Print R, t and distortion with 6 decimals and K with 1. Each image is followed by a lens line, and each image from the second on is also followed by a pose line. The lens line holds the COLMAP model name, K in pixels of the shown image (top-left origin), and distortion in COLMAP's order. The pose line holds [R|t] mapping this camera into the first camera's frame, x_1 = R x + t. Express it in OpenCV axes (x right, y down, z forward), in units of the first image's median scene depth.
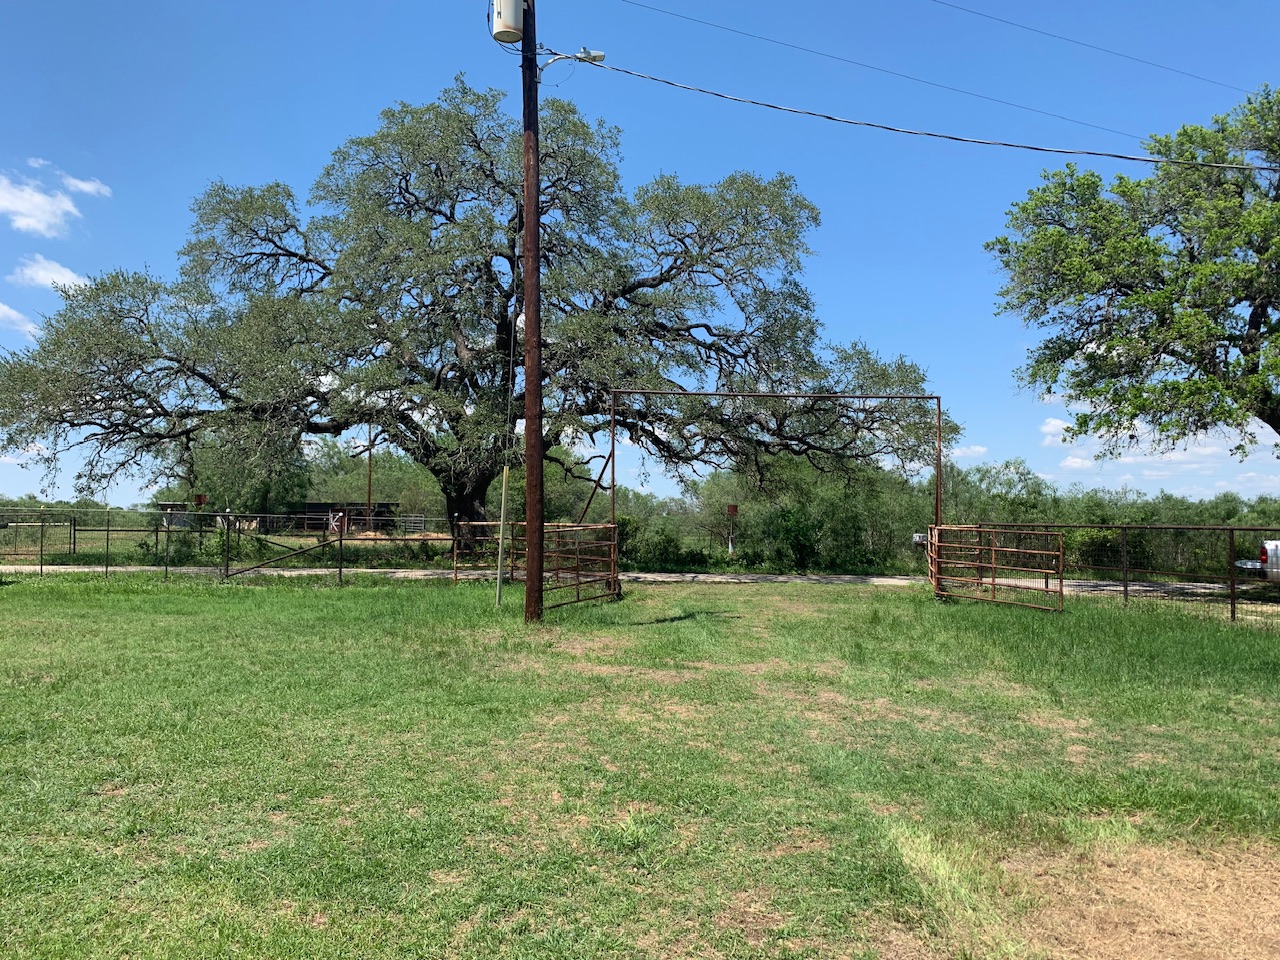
lens RADIAL K [[973.9, 0, 616.7], [0, 973.9, 484.8], [0, 0, 1]] dist [0.054695, -0.044174]
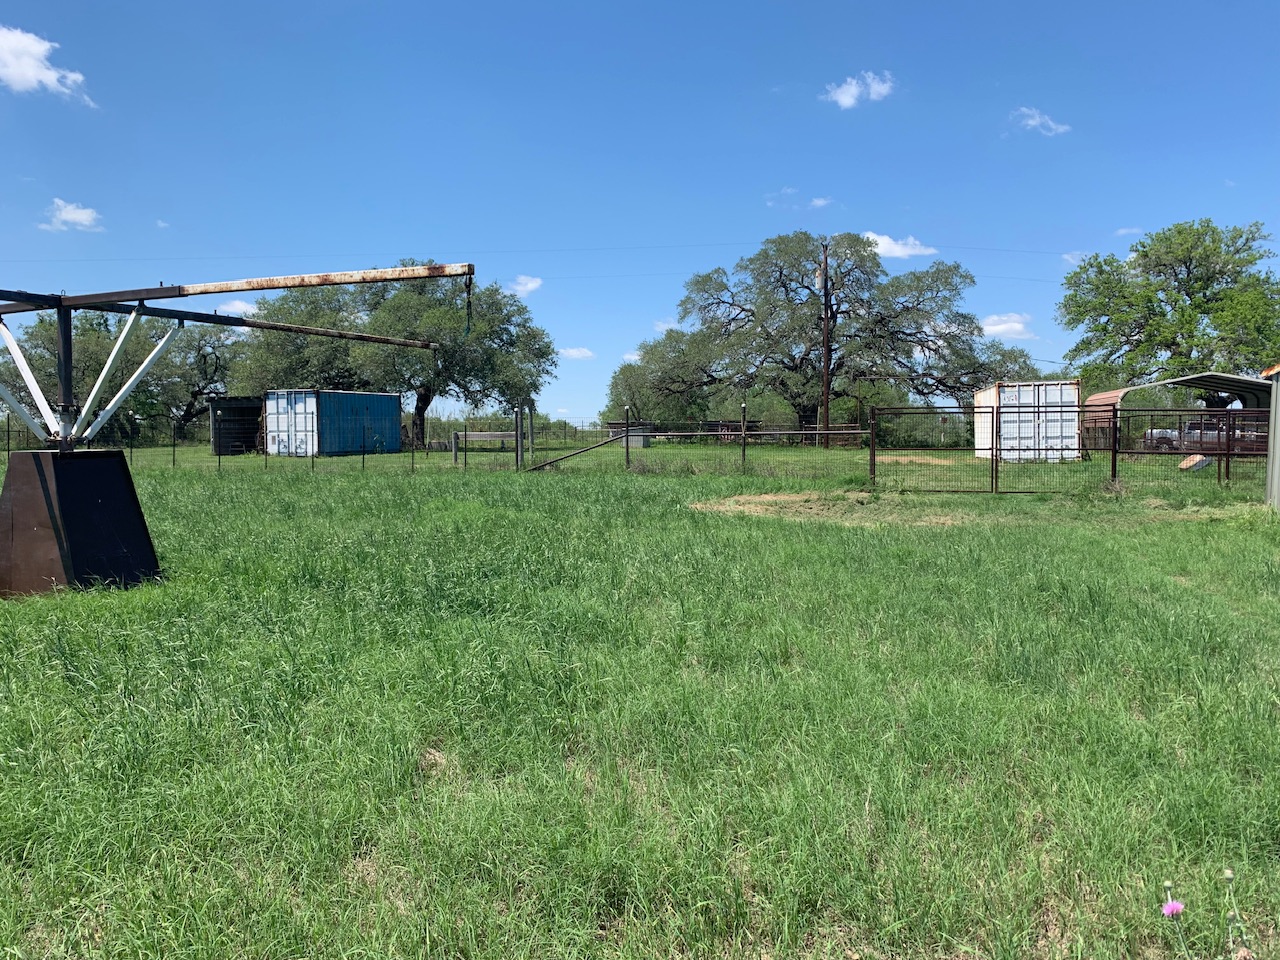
lens RADIAL K [[973.9, 0, 616.7], [0, 973.9, 484.8], [0, 0, 1]] dist [0.054695, -0.044174]
pose [[0.939876, 0.011369, -0.341326, 0.180879], [0.016320, 0.996809, 0.078142, -0.008678], [0.341125, -0.079014, 0.936691, -1.148297]]
